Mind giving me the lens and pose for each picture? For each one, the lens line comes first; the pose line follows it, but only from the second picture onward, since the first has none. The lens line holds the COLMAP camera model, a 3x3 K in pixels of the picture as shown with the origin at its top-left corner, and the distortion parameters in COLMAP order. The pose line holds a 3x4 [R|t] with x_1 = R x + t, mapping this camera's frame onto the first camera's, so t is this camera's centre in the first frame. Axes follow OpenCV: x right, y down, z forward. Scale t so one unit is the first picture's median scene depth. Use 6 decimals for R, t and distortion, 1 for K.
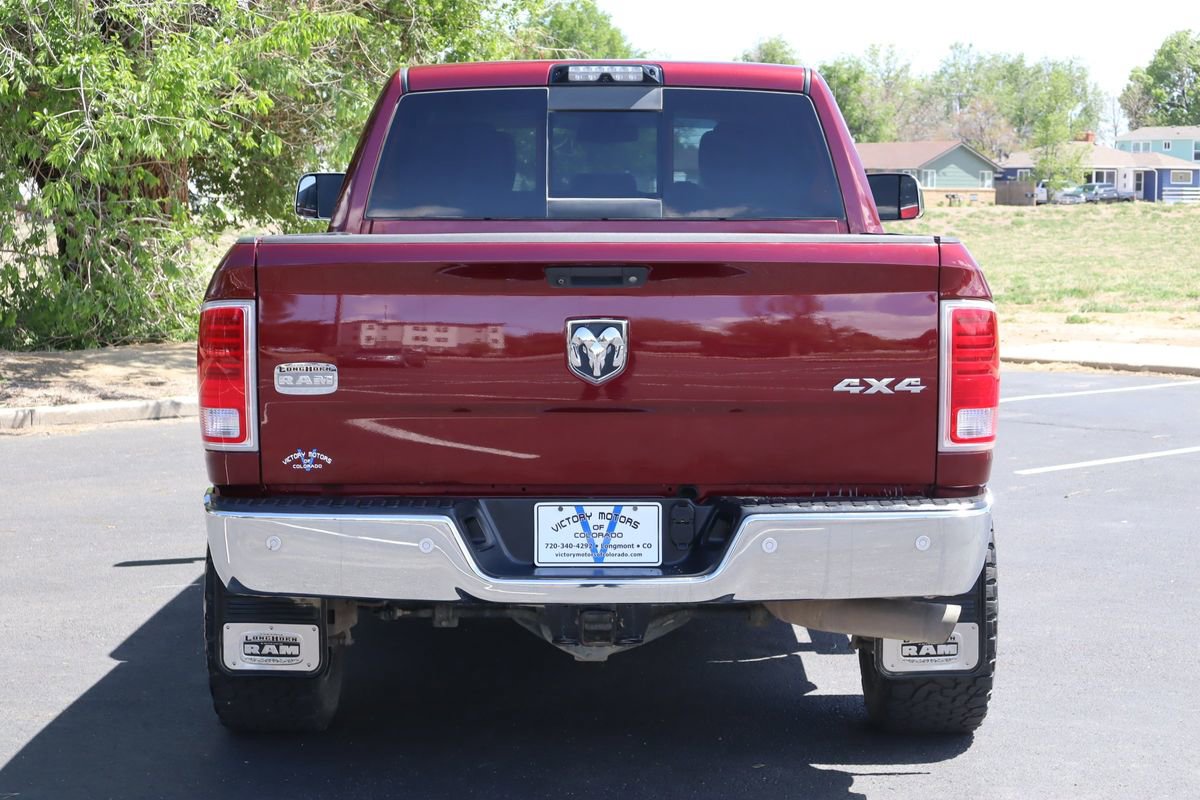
lens RADIAL K [[2119.7, 0, 627.6], [0, 2119.7, 402.8], [0, 0, 1]] dist [0.006542, -0.043708]
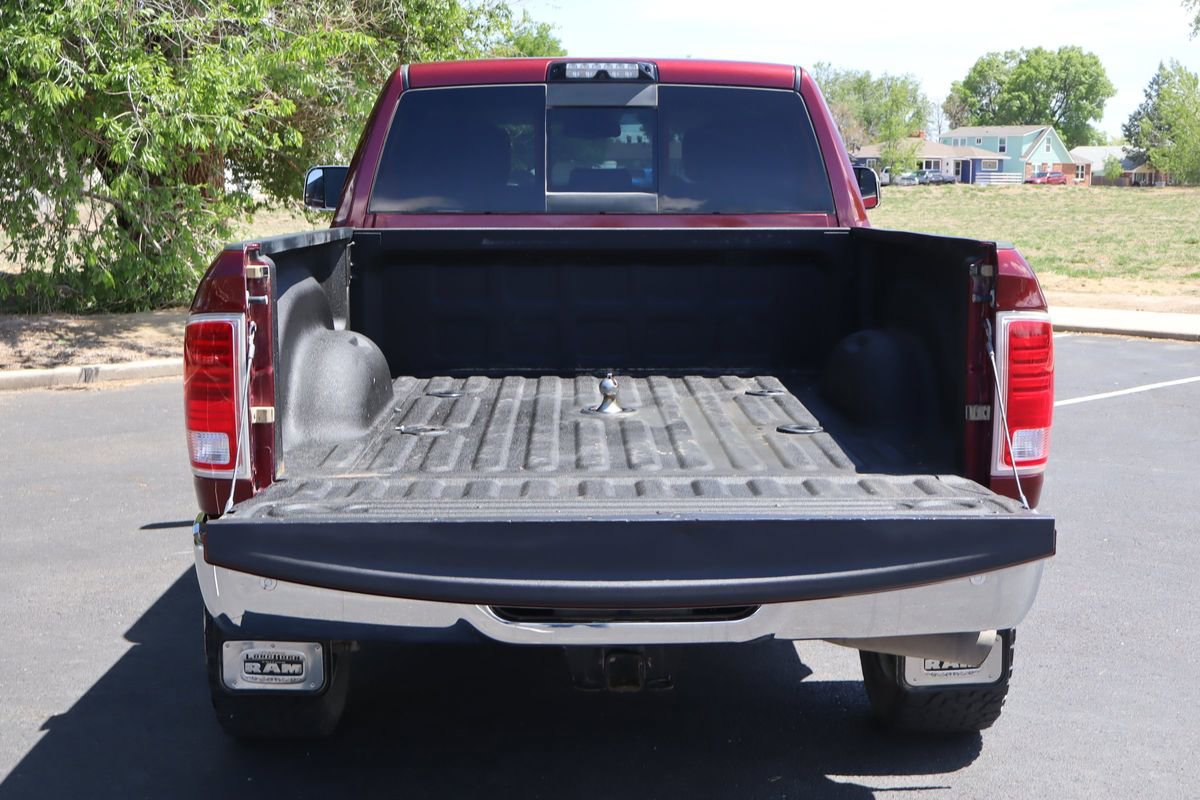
lens RADIAL K [[1583.9, 0, 600.0], [0, 1583.9, 400.0], [0, 0, 1]] dist [-0.024063, -0.020287]
pose [[0.999801, -0.002730, 0.019738, -0.013888], [0.001902, 0.999122, 0.041847, -0.014559], [-0.019835, -0.041801, 0.998929, 0.118419]]
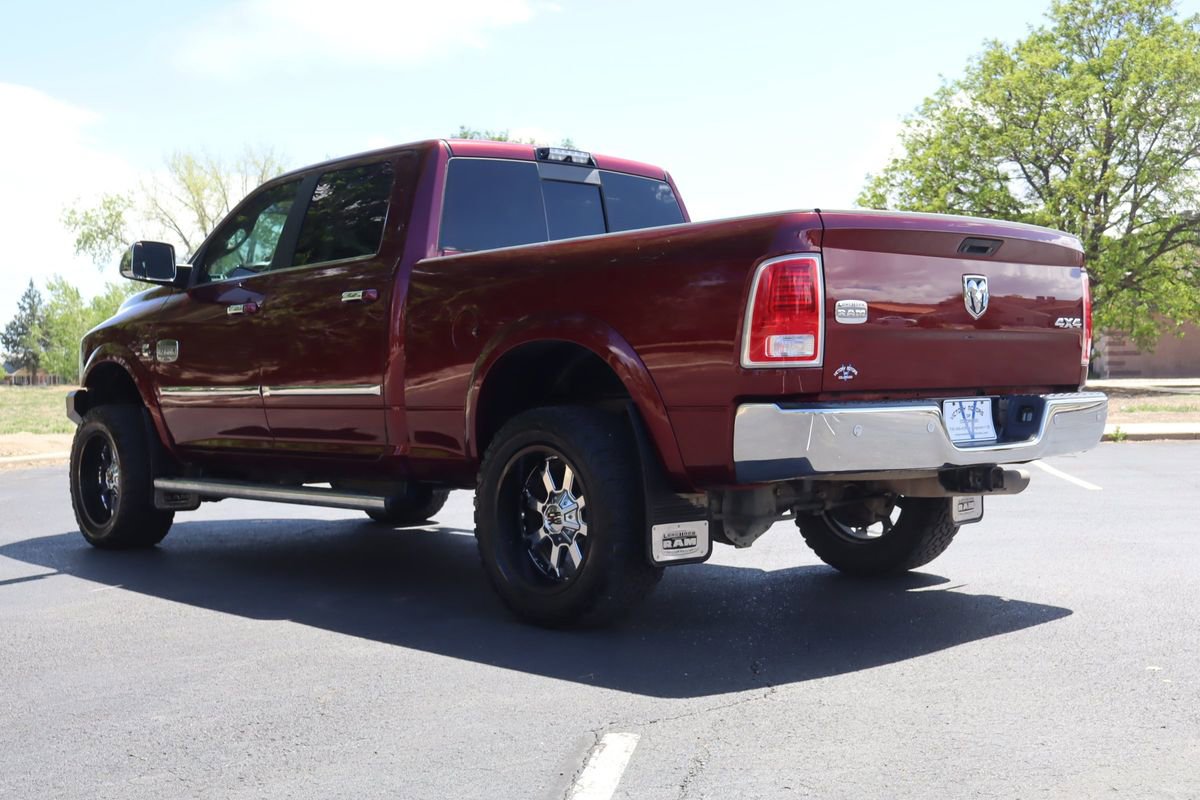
lens RADIAL K [[1444.6, 0, 544.1], [0, 1444.6, 396.3], [0, 0, 1]] dist [-0.045563, -0.058374]
pose [[0.752082, -0.018158, 0.658819, -0.337517], [0.077979, 0.995051, -0.061593, 0.031224], [-0.654440, 0.097697, 0.749776, 0.159385]]
